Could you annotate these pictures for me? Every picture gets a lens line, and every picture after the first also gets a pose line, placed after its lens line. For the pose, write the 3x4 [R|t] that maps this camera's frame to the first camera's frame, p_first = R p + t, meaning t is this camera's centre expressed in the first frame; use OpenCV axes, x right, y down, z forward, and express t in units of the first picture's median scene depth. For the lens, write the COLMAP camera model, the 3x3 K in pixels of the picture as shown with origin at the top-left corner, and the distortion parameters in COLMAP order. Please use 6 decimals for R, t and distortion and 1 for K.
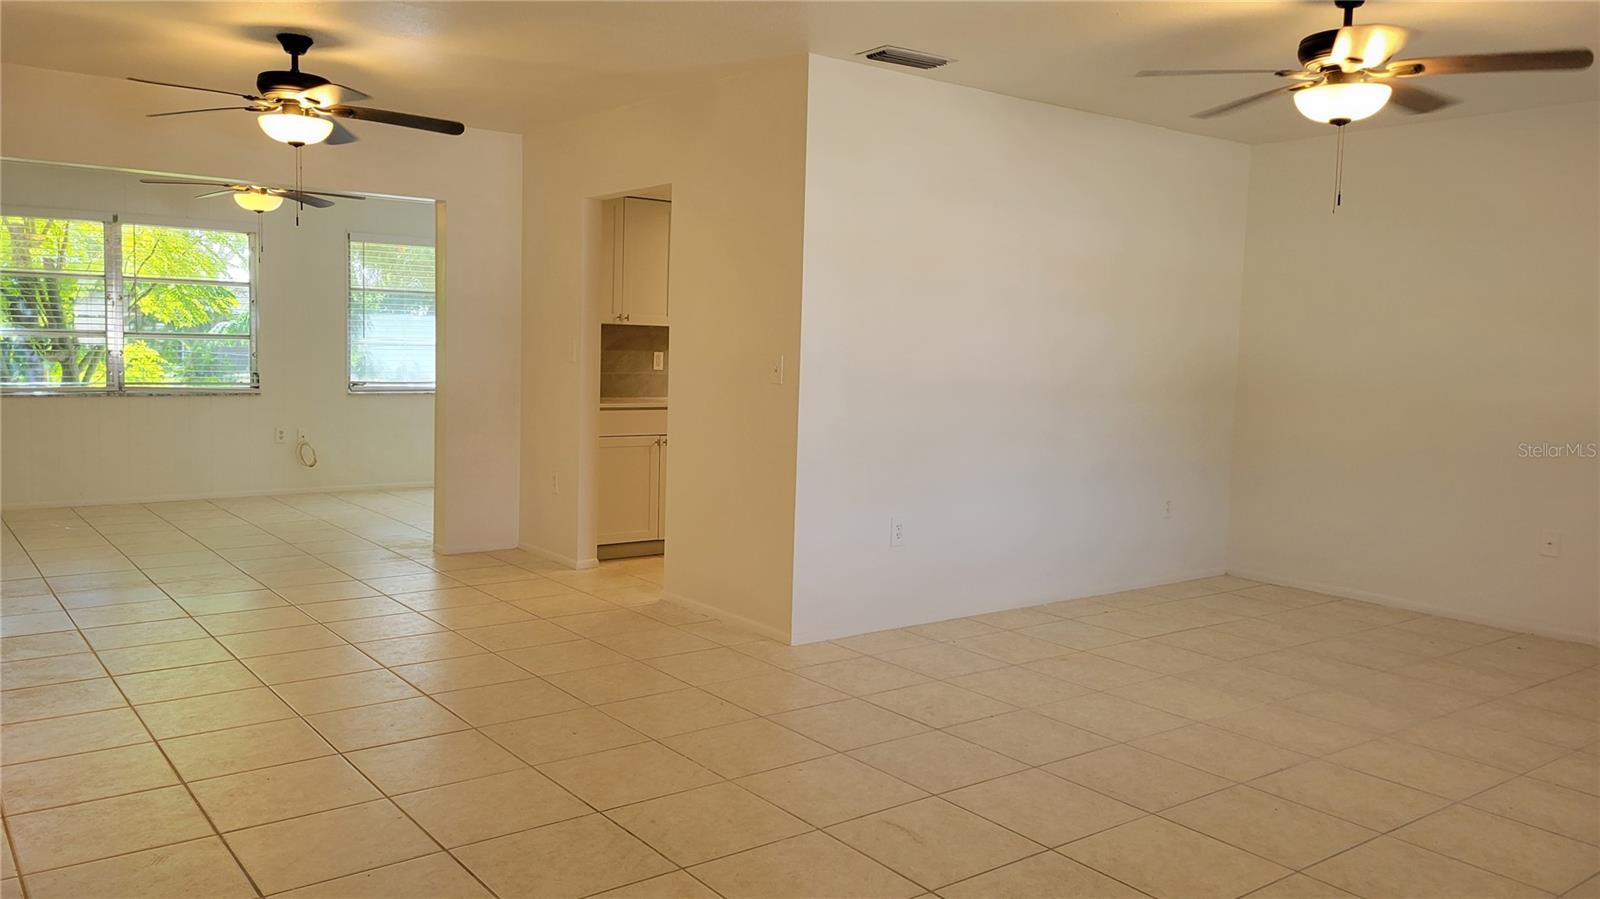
lens RADIAL K [[1191.4, 0, 796.9], [0, 1191.4, 449.3], [0, 0, 1]] dist [0.047493, -0.015281]
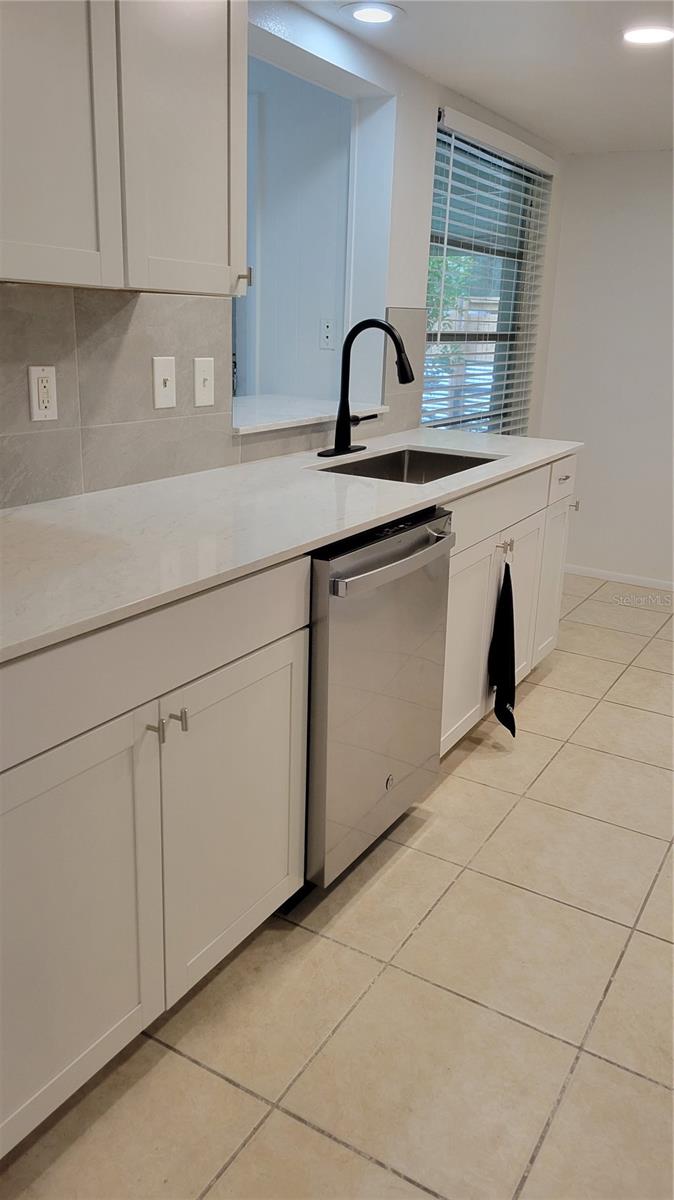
lens RADIAL K [[893.5, 0, 328.6], [0, 893.5, 603.3], [0, 0, 1]] dist [0.047493, -0.015281]
pose [[0.935721, -0.106772, 0.336193, -0.132929], [0.027204, 0.972094, 0.233011, -0.073765], [-0.351690, -0.208887, 0.912513, 0.729628]]
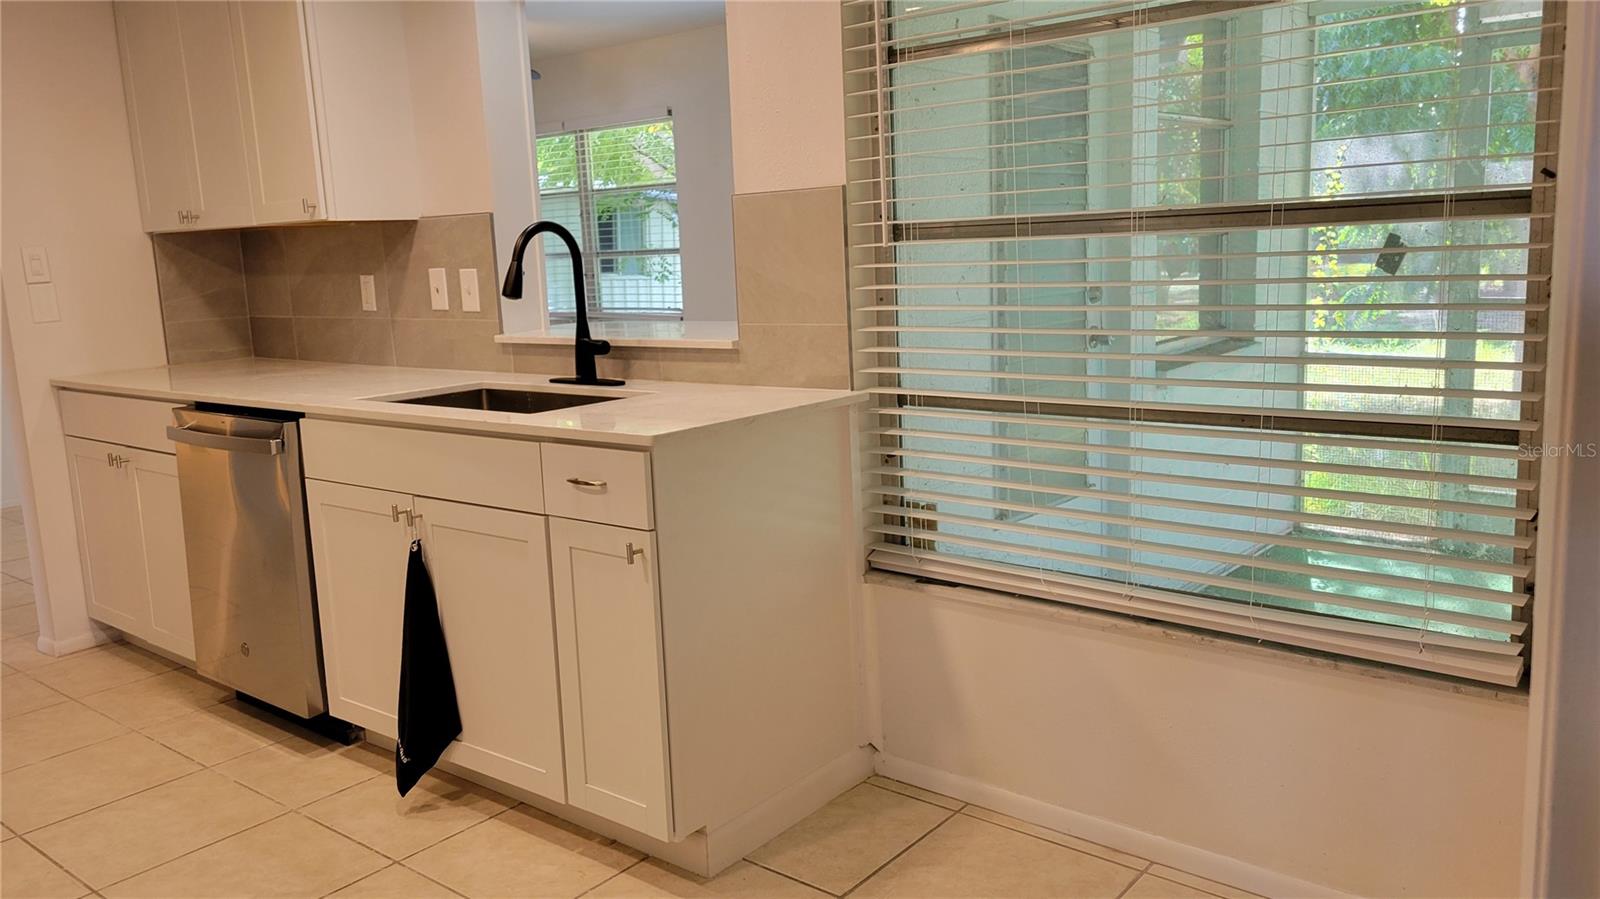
lens RADIAL K [[1191.4, 0, 790.7], [0, 1191.4, 433.9], [0, 0, 1]] dist [0.047493, -0.015281]
pose [[0.215401, 0.121145, -0.968982, 0.412680], [-0.037542, 0.992569, 0.115748, -0.080347], [0.975804, 0.011445, 0.218349, 1.065654]]
